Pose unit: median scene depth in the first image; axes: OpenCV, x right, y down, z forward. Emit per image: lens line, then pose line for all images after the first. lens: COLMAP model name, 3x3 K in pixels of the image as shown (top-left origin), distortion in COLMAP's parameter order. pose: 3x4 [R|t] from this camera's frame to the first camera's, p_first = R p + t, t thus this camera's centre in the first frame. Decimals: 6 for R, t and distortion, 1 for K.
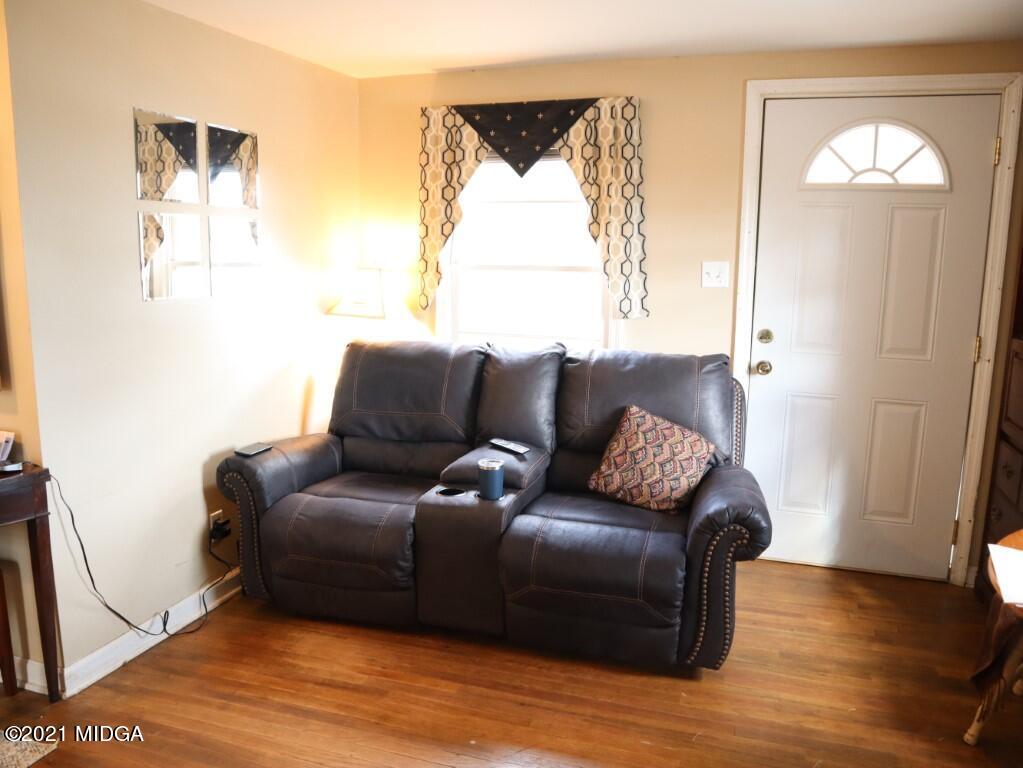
lens RADIAL K [[785.1, 0, 505.3], [0, 785.1, 393.5], [0, 0, 1]] dist [-0.122201, 0.073506]
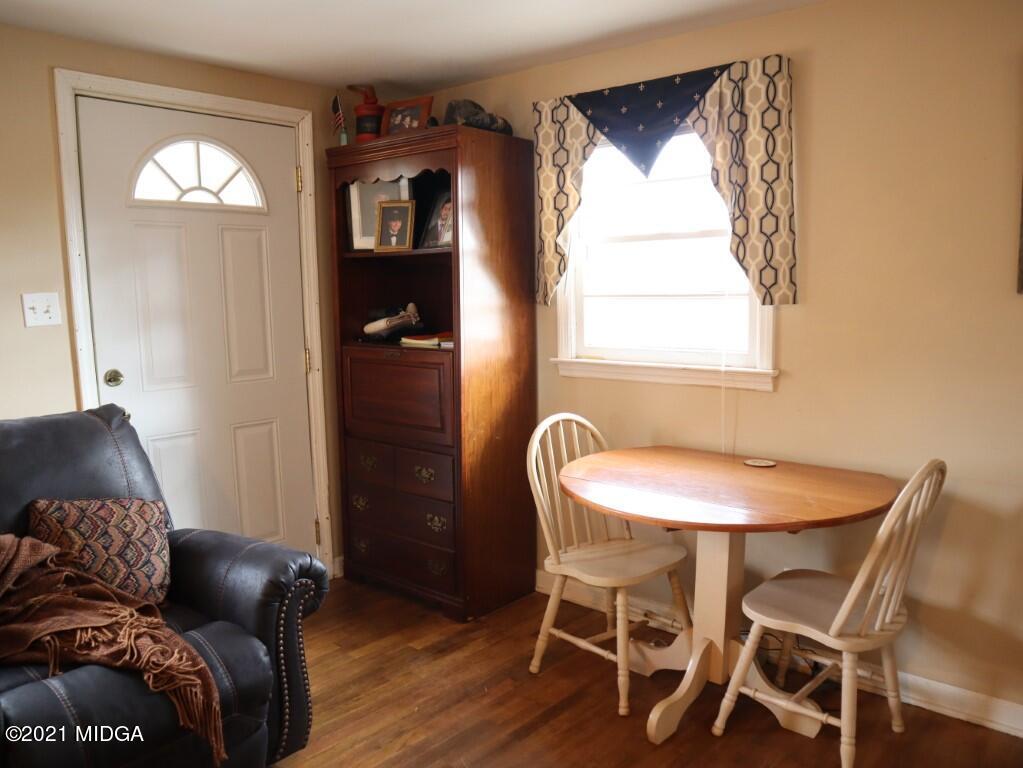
lens RADIAL K [[785.1, 0, 505.3], [0, 785.1, 393.5], [0, 0, 1]] dist [-0.122201, 0.073506]
pose [[0.373346, -0.143364, 0.916548, -0.300623], [0.190199, 0.978828, 0.075630, -0.044225], [-0.907985, 0.146091, 0.392709, 0.325032]]
